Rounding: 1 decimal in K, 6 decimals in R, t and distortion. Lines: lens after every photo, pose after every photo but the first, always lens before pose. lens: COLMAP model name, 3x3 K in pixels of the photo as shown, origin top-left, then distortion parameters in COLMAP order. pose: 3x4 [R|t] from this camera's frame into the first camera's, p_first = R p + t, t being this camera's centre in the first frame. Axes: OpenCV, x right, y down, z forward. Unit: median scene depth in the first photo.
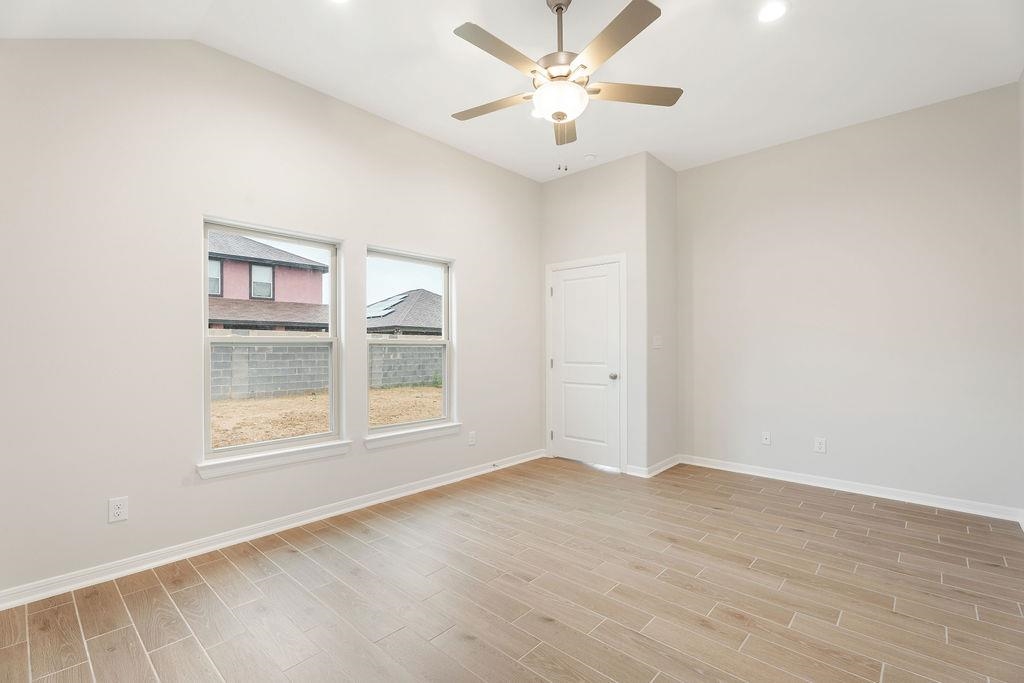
lens RADIAL K [[470.5, 0, 507.4], [0, 470.5, 348.1], [0, 0, 1]] dist [-0.000213, -0.000269]
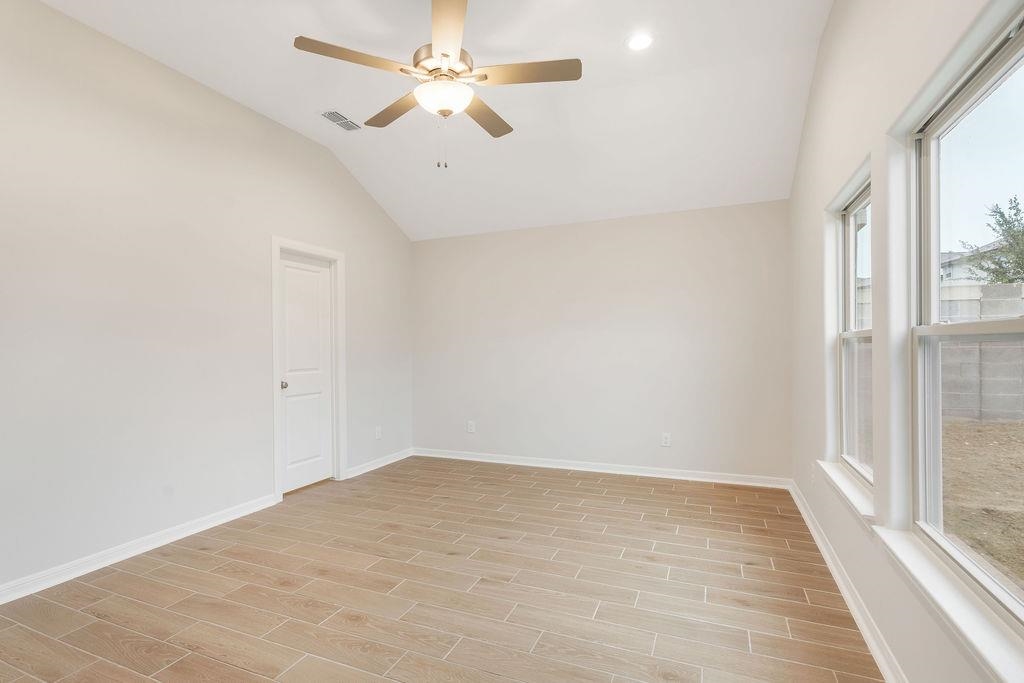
lens RADIAL K [[470.5, 0, 507.4], [0, 470.5, 348.1], [0, 0, 1]] dist [-0.000213, -0.000269]
pose [[-0.944088, 0.011212, -0.329503, 0.311812], [0.010291, 0.999937, 0.004539, 0.014061], [0.329534, 0.000894, -0.944143, 1.933839]]
